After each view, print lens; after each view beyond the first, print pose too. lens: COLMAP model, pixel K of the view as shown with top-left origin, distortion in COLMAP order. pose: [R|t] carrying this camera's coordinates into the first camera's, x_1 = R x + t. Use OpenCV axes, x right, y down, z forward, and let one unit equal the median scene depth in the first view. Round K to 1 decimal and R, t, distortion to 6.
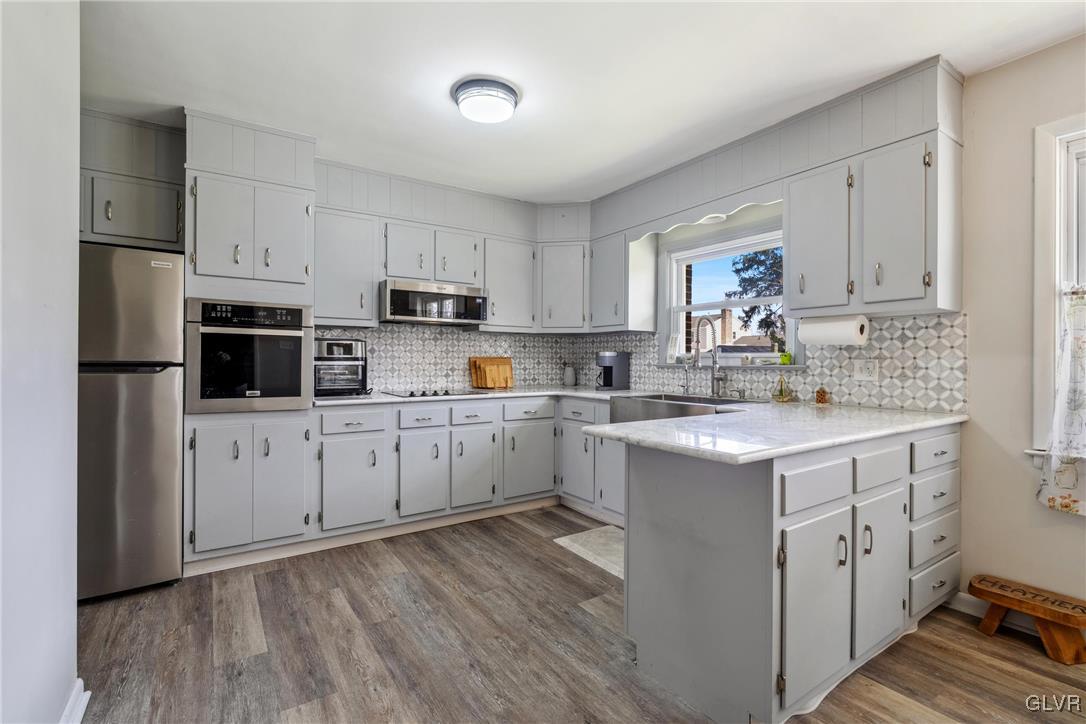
lens RADIAL K [[492.6, 0, 541.8], [0, 492.6, 360.7], [0, 0, 1]] dist [-0.007870, 0.001984]
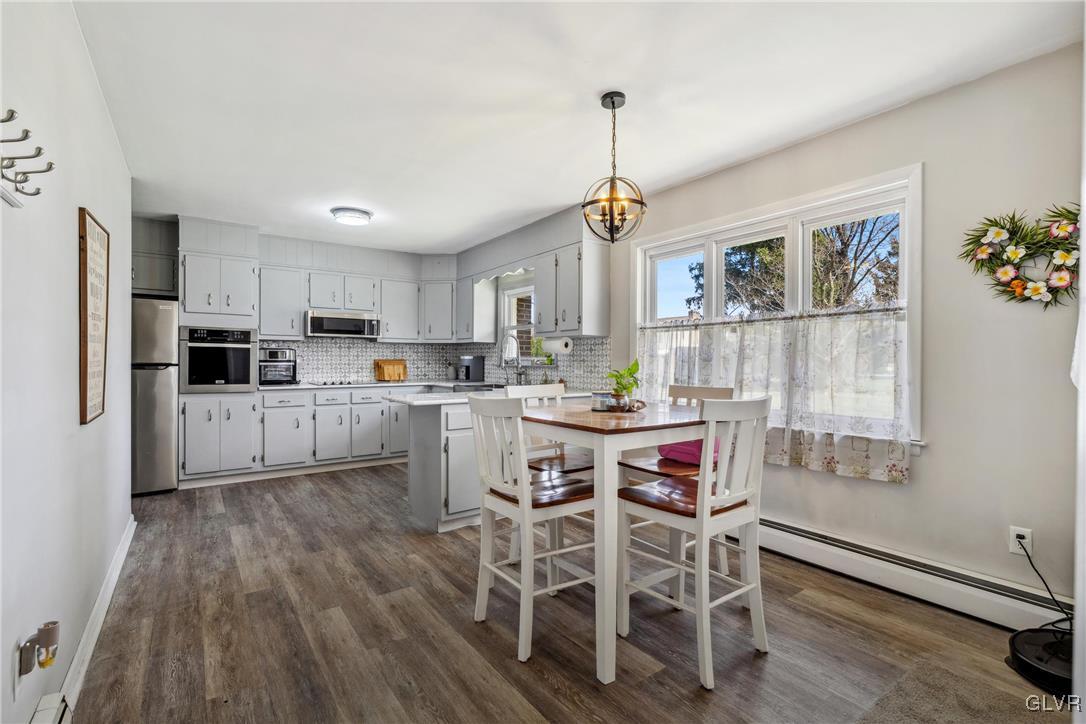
lens RADIAL K [[492.6, 0, 544.1], [0, 492.6, 363.7], [0, 0, 1]] dist [-0.007870, 0.001984]
pose [[0.999534, -0.000514, 0.030510, 0.430016], [0.000312, 0.999978, 0.006634, -0.006384], [-0.030513, -0.006621, 0.999512, -0.652933]]
